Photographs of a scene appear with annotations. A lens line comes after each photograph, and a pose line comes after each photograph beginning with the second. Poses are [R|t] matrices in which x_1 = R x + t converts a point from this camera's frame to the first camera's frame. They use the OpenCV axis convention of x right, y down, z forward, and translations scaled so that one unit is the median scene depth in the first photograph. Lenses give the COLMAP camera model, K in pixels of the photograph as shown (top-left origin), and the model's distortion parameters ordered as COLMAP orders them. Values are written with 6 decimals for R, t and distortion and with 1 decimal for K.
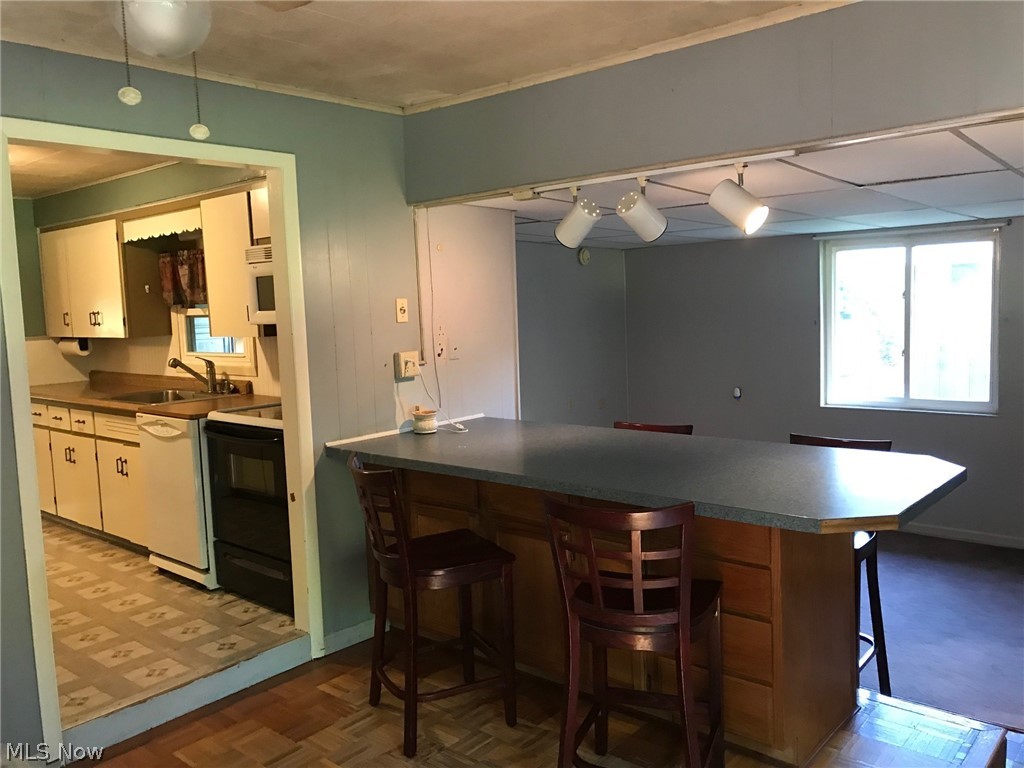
lens RADIAL K [[840.6, 0, 507.4], [0, 840.6, 377.2], [0, 0, 1]] dist [0.030813, -0.039636]
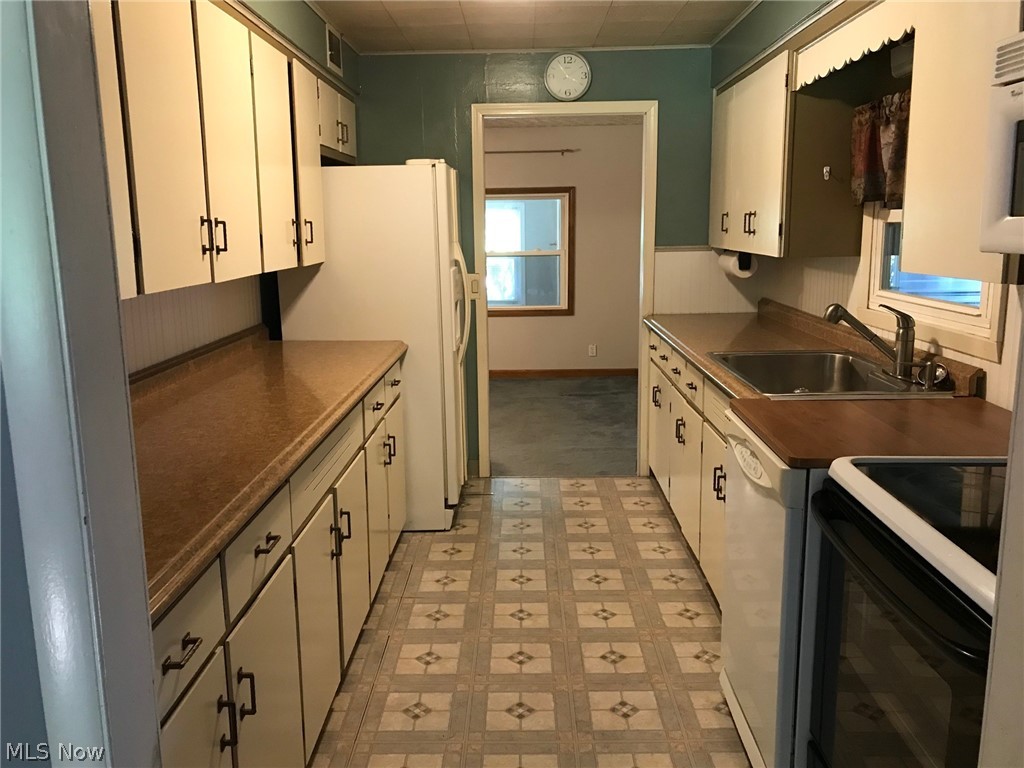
lens RADIAL K [[840.6, 0, 508.0], [0, 840.6, 380.2], [0, 0, 1]] dist [0.030813, -0.039636]
pose [[0.644729, 0.170271, -0.745206, -0.105673], [-0.082762, 0.984694, 0.153388, -0.033103], [0.759918, -0.037219, 0.648953, 0.420064]]
